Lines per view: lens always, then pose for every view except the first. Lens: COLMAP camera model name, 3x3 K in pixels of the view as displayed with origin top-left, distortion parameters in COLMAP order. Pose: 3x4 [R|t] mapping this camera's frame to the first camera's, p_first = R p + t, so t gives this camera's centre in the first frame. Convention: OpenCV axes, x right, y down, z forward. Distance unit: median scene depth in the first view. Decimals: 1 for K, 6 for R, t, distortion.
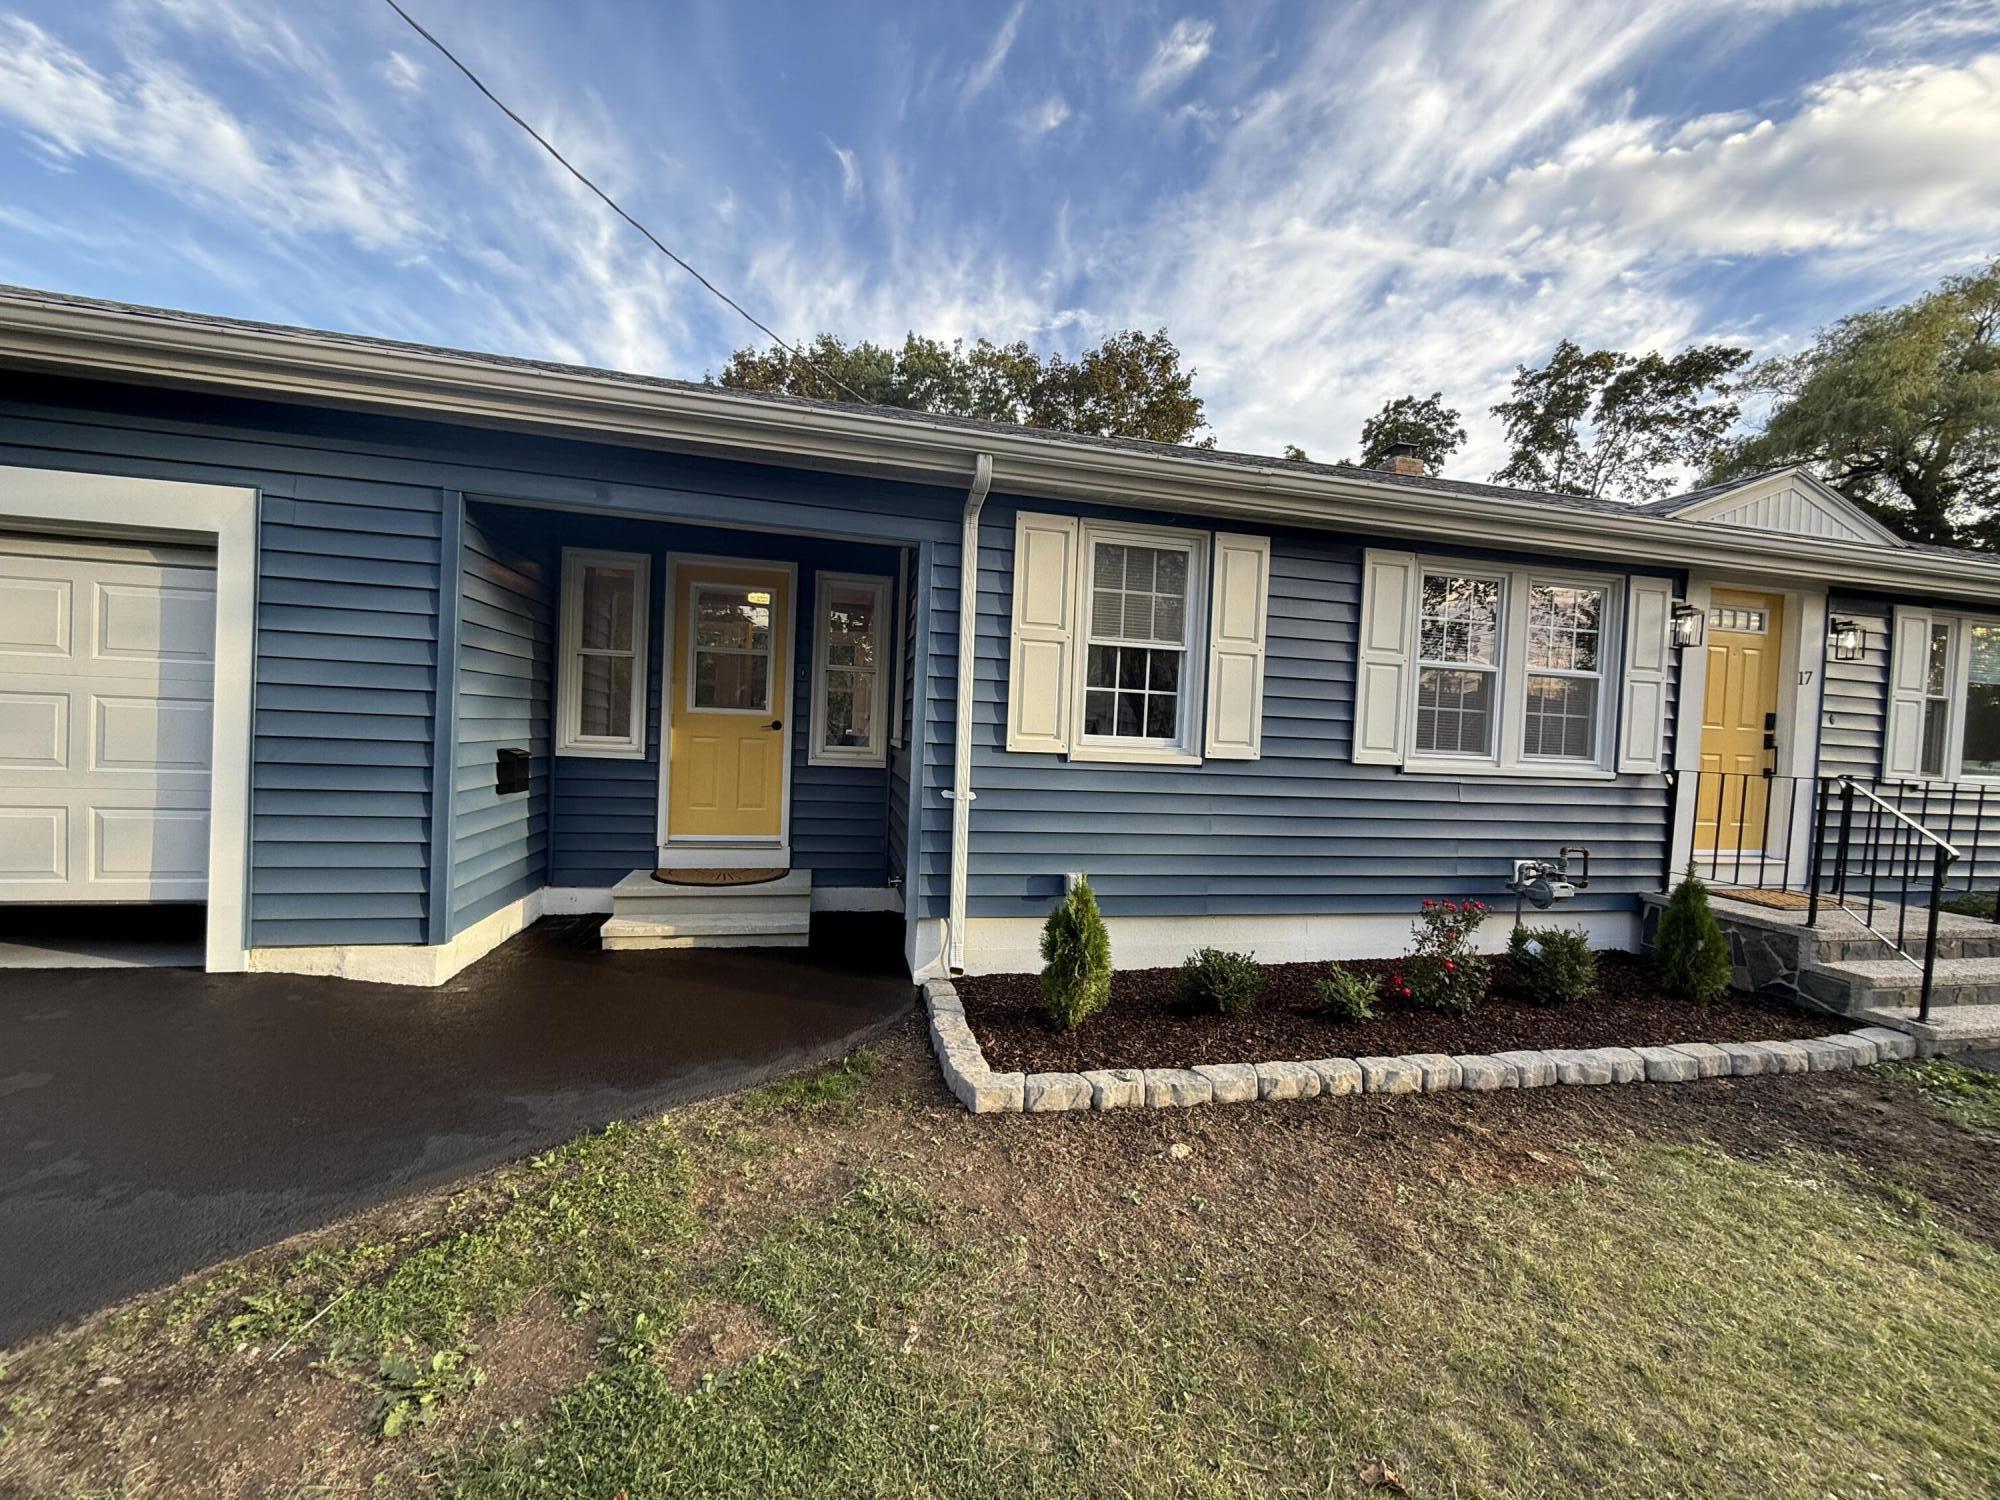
lens RADIAL K [[801.1, 0, 1017.8], [0, 801.1, 752.9], [0, 0, 1]] dist [-0.003250, 0.000584]
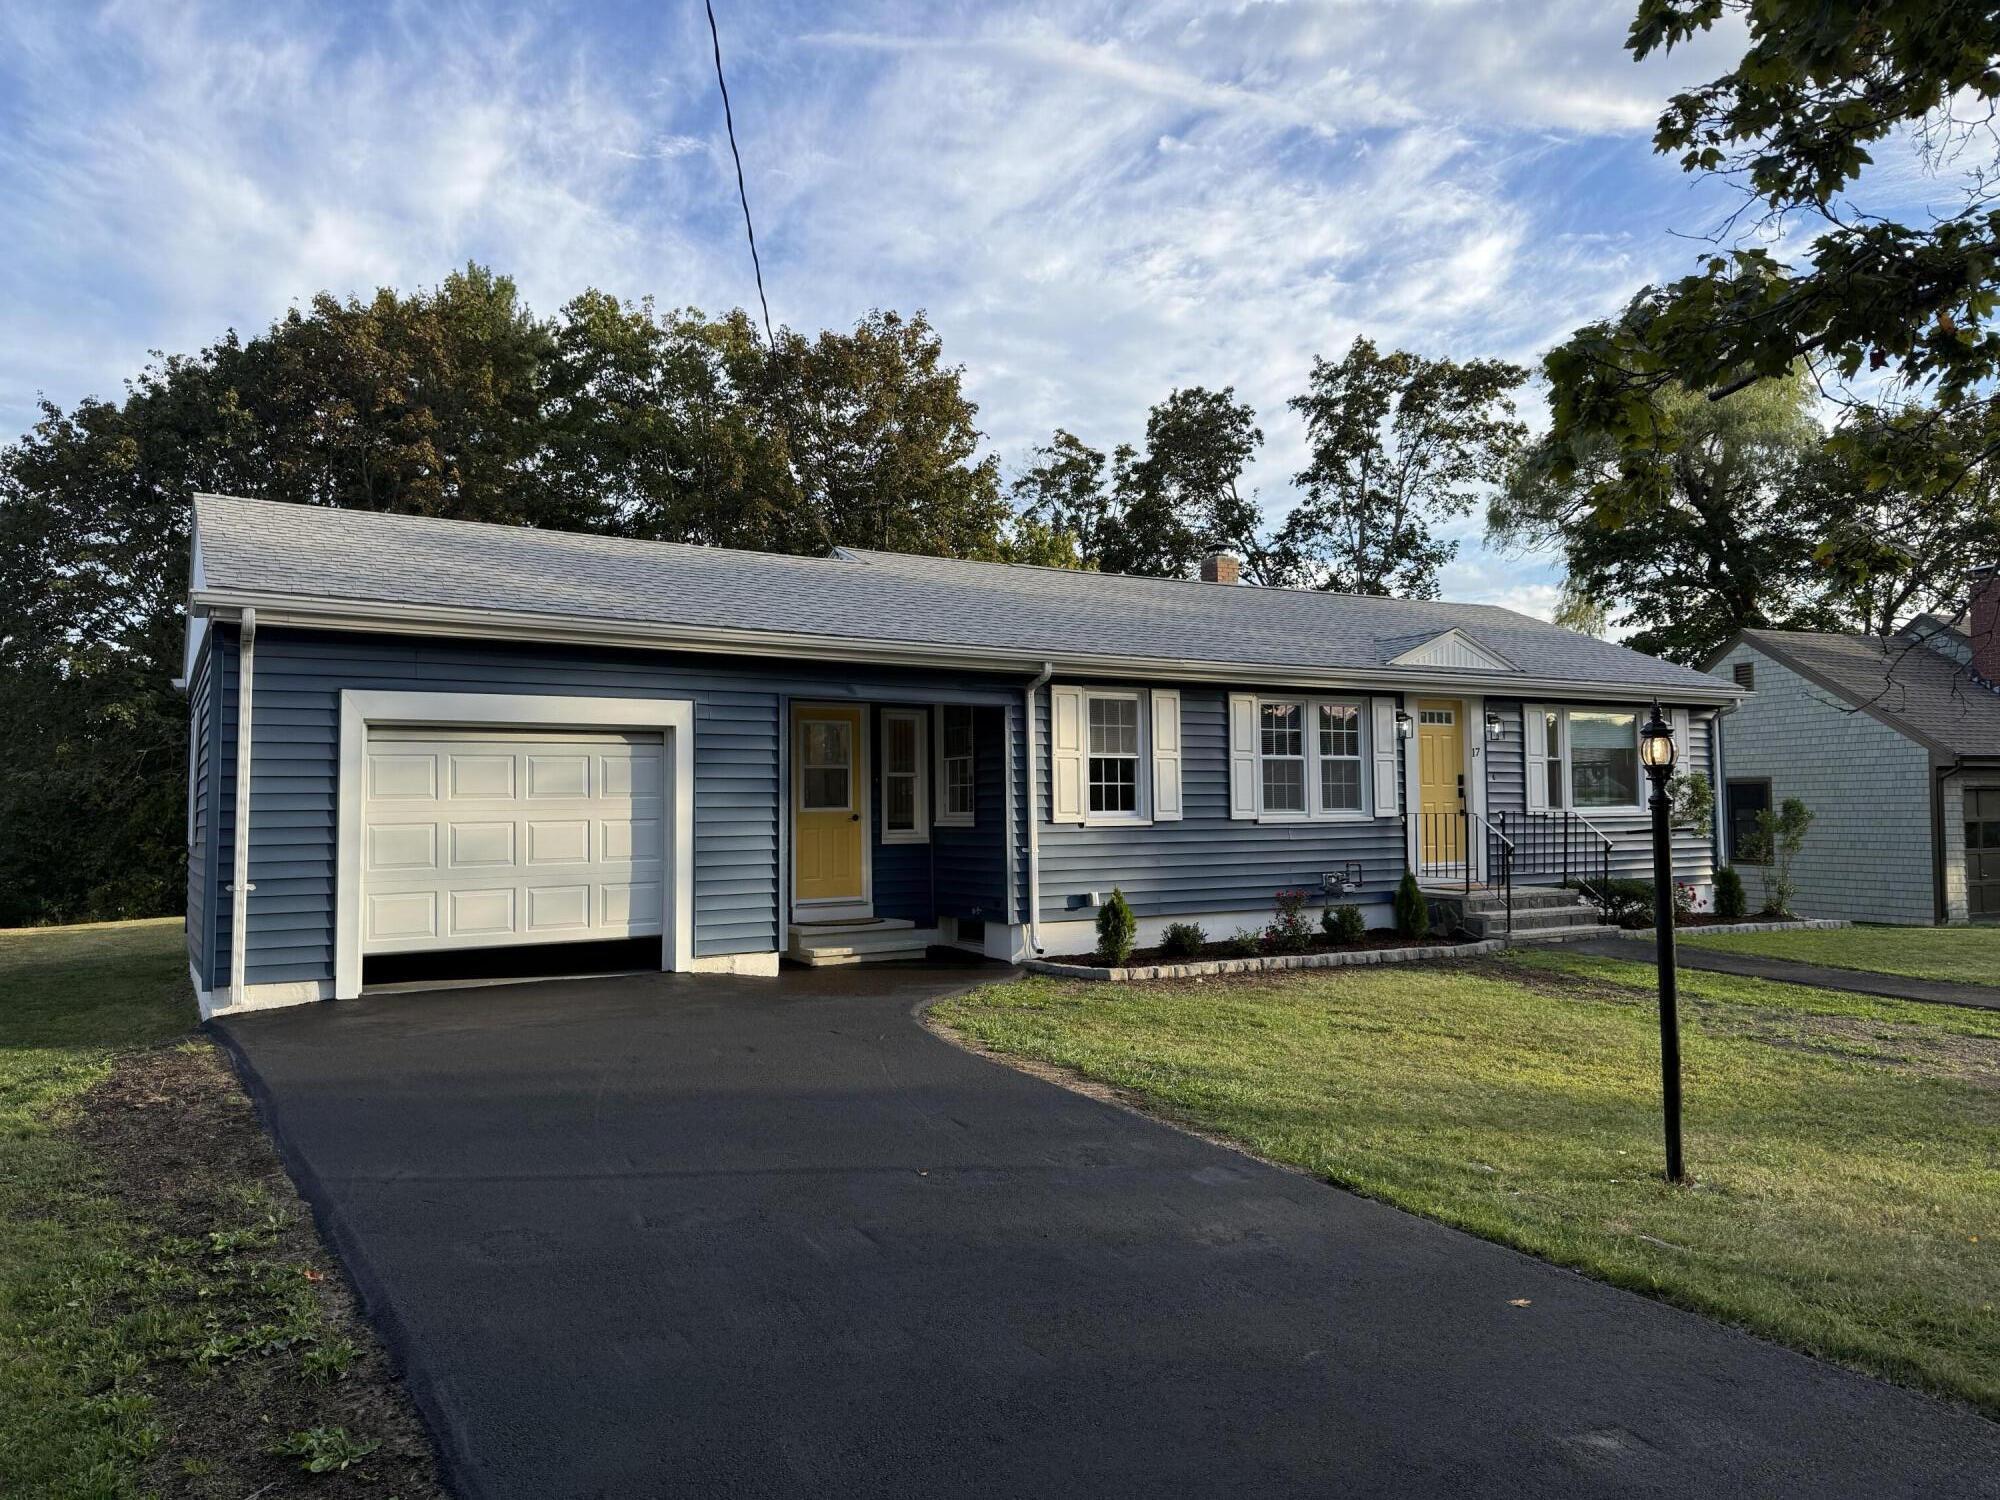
lens RADIAL K [[1649.5, 0, 1000.0], [0, 1649.5, 750.0], [0, 0, 1]] dist [0.095944, -0.001206]
pose [[0.941769, -0.043428, 0.333444, -1.037269], [0.064384, 0.996567, -0.052051, 0.014407], [-0.330039, 0.070489, 0.941332, -1.844574]]
